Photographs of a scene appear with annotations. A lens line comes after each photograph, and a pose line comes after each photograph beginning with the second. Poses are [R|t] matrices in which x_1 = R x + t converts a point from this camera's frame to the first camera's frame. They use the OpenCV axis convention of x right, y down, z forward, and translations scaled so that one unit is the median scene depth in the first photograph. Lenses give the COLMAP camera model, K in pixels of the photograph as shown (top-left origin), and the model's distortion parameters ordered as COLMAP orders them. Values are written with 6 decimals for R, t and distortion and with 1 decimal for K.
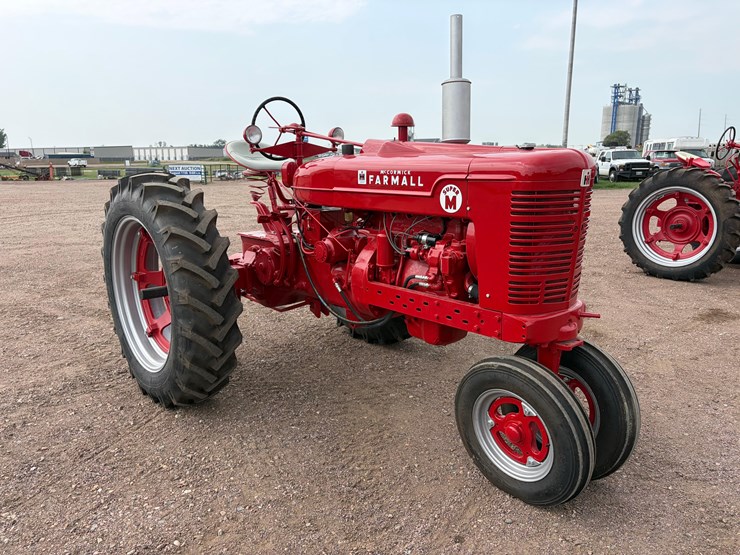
lens RADIAL K [[567.1, 0, 370.4], [0, 567.1, 282.9], [0, 0, 1]] dist [0.055905, -0.003925]
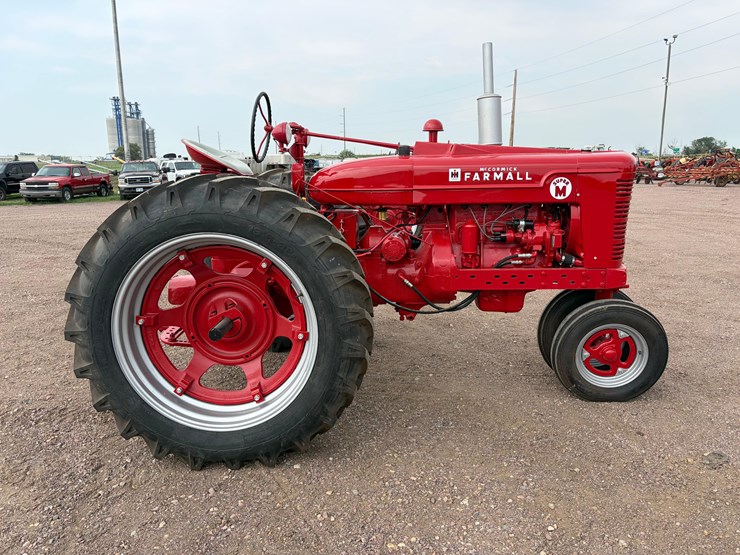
lens RADIAL K [[572.0, 0, 370.6], [0, 572.0, 273.2], [0, 0, 1]] dist [0.028016, -0.007308]
pose [[0.698913, -0.134396, 0.702466, -0.945707], [0.159800, 0.986700, 0.029785, -0.057483], [-0.697126, 0.091437, 0.711094, 0.342394]]
